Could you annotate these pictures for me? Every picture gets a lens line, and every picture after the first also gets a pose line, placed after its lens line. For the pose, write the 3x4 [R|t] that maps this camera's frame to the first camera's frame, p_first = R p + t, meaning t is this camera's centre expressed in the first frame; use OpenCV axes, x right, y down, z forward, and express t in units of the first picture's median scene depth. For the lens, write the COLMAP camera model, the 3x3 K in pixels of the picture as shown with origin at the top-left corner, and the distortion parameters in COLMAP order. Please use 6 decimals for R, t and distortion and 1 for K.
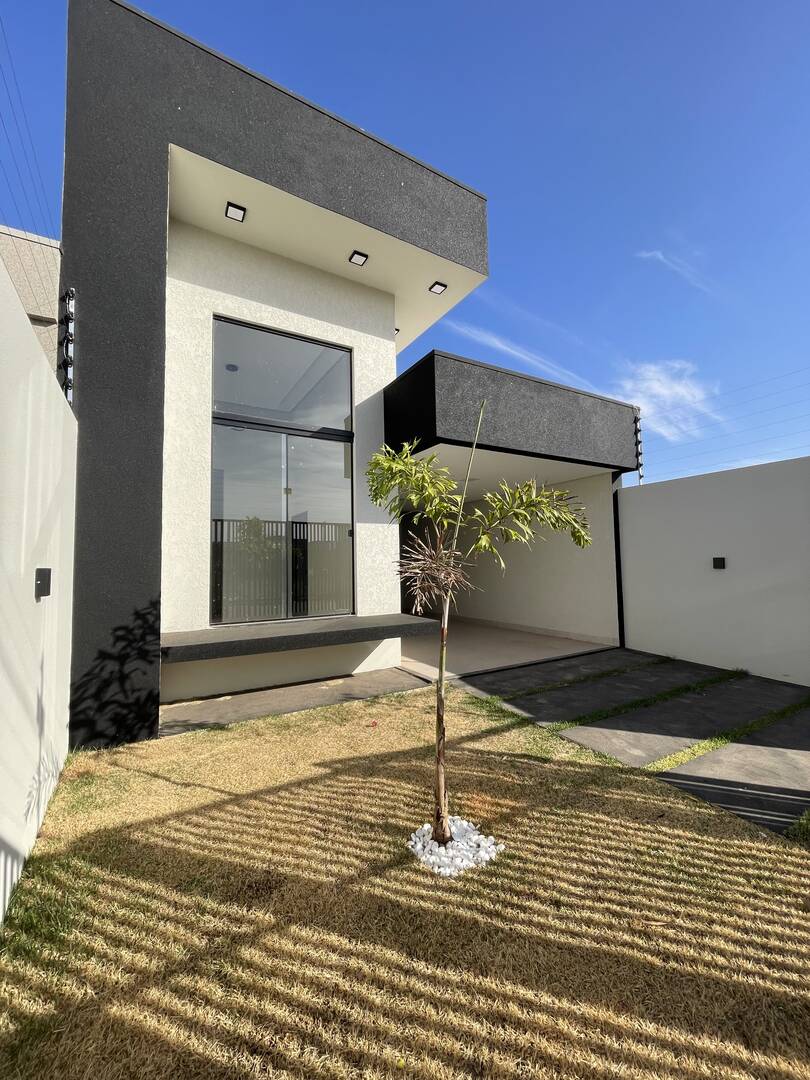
lens RADIAL K [[437.8, 0, 408.9], [0, 437.8, 537.9], [0, 0, 1]] dist [-0.001691, 0.000106]
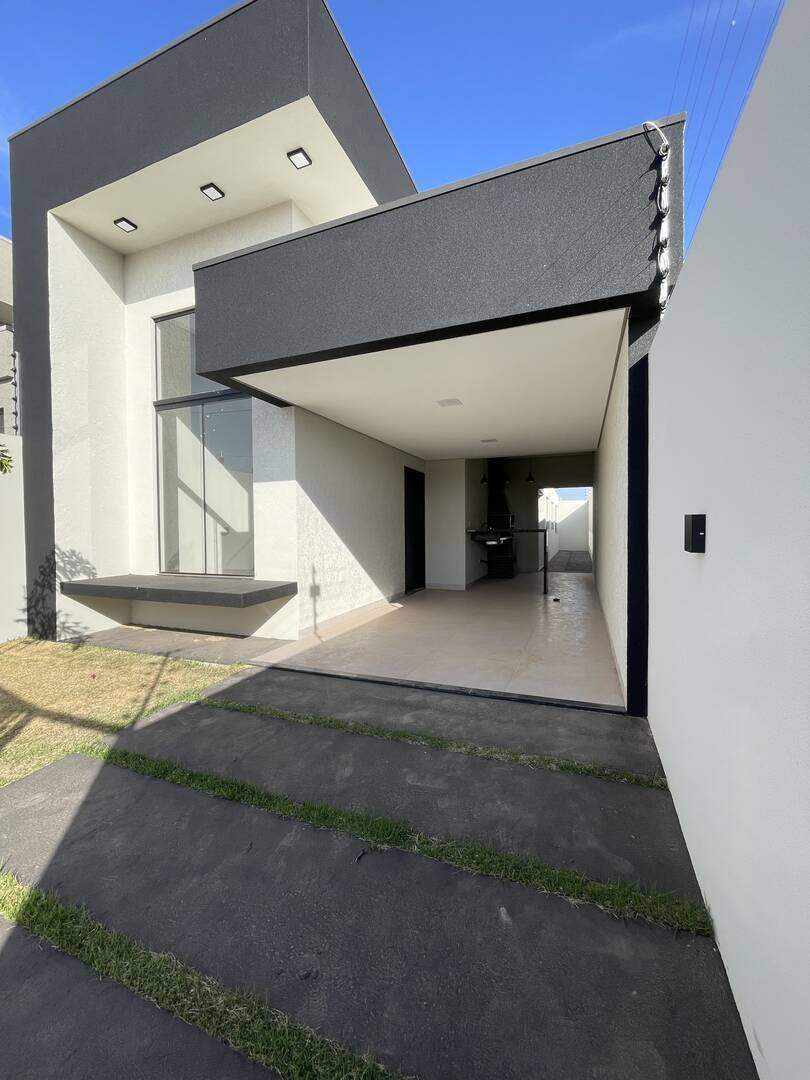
lens RADIAL K [[437.8, 0, 408.9], [0, 437.8, 537.9], [0, 0, 1]] dist [-0.001691, 0.000106]
pose [[0.612556, 0.032741, -0.789749, 1.076223], [0.044999, 0.996077, 0.076198, 0.035623], [0.789146, -0.082213, 0.608679, 0.866024]]
